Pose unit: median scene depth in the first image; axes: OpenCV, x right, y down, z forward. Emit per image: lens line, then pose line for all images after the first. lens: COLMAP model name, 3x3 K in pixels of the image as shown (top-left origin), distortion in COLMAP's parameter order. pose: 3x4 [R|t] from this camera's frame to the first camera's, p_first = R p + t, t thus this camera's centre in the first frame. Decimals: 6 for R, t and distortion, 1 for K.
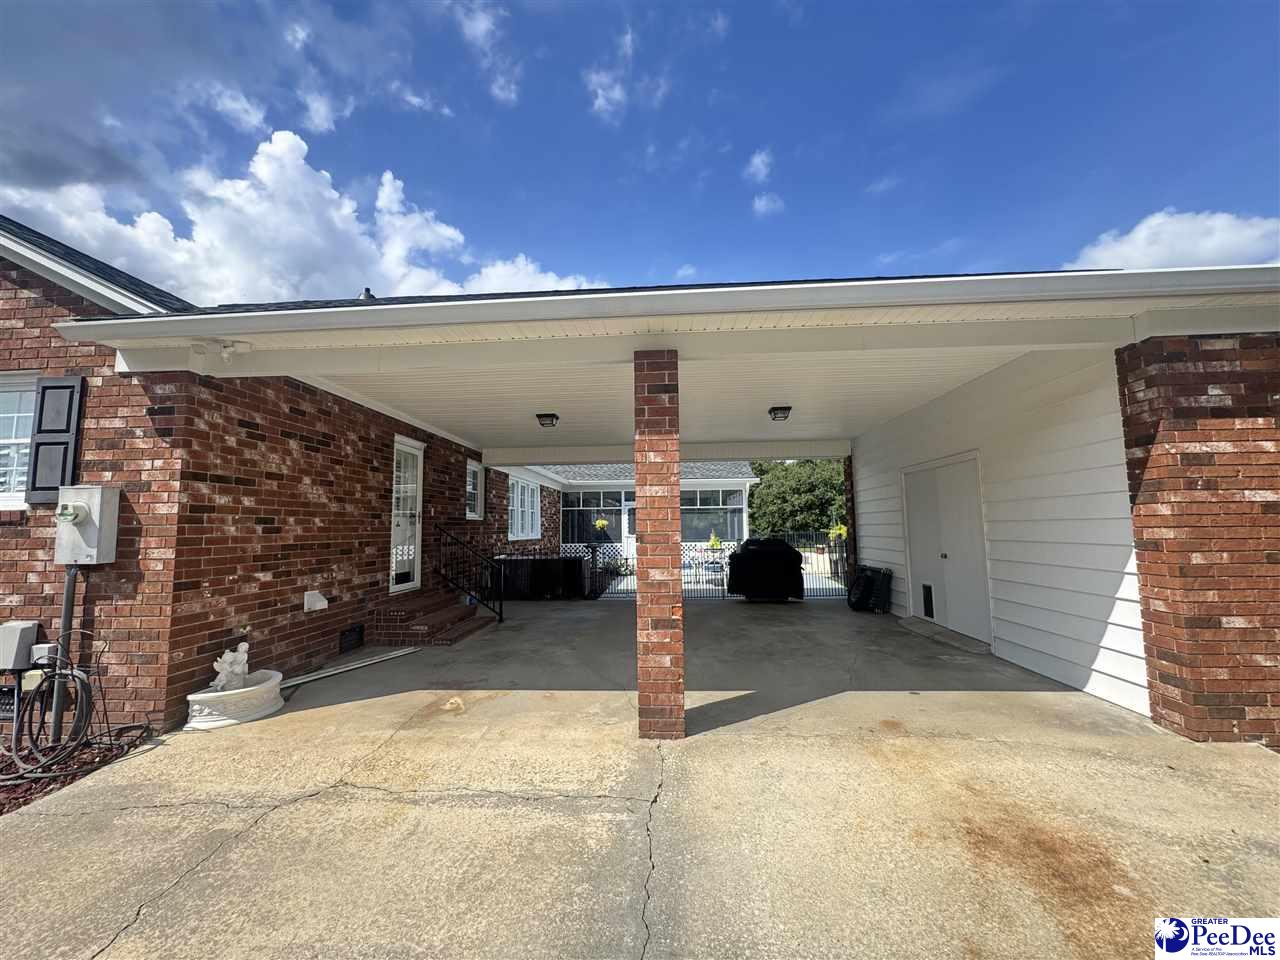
lens RADIAL K [[509.1, 0, 641.0], [0, 509.1, 482.2], [0, 0, 1]] dist [-0.008964, 0.000056]
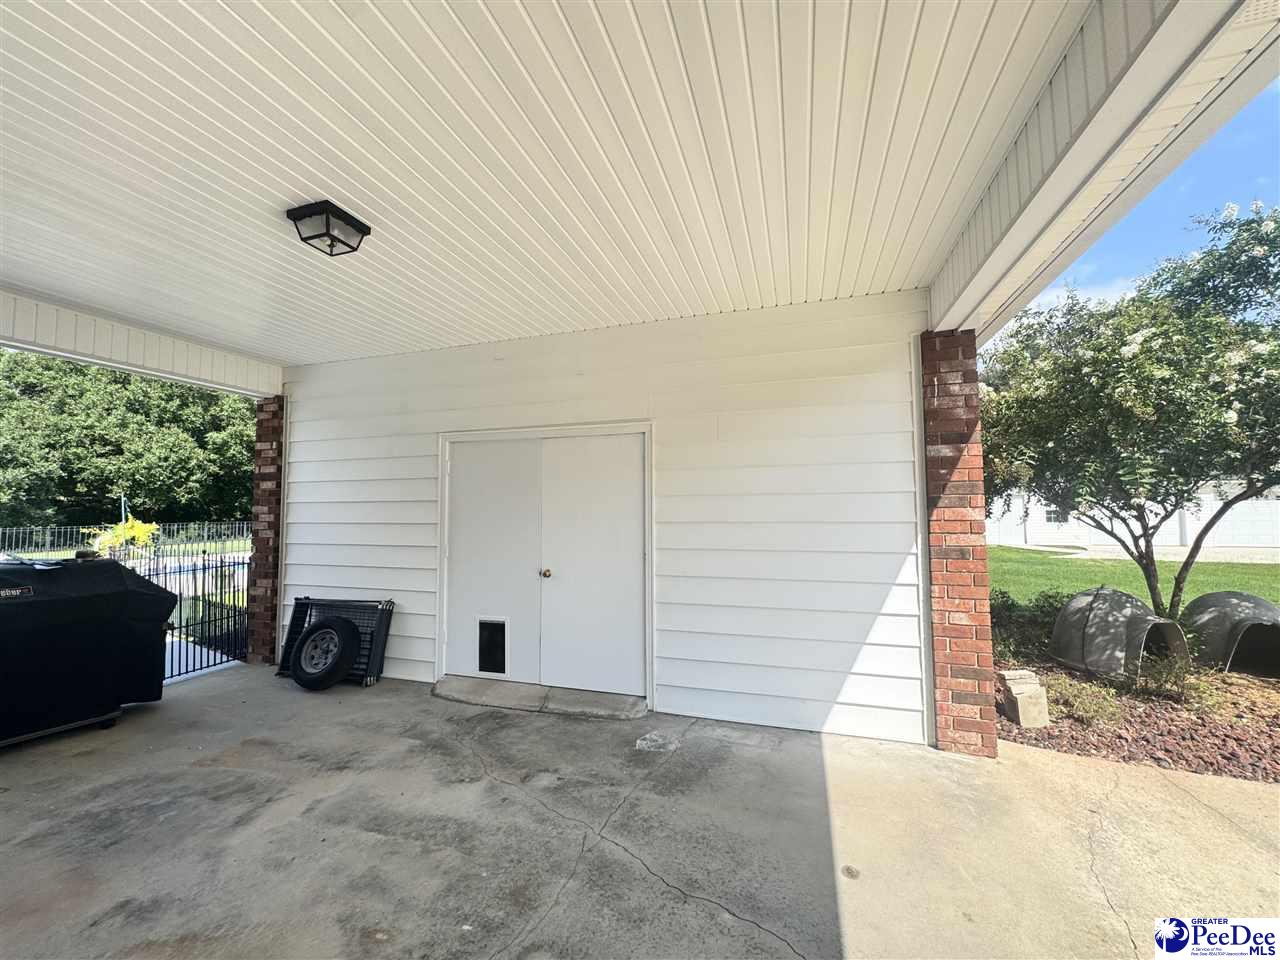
lens RADIAL K [[509.1, 0, 632.6], [0, 509.1, 478.8], [0, 0, 1]] dist [-0.008964, 0.000056]
pose [[0.249923, 0.072688, 0.965533, -0.028442], [-0.083940, 0.995051, -0.053183, 0.086001], [-0.964620, -0.067755, 0.254788, 1.292818]]
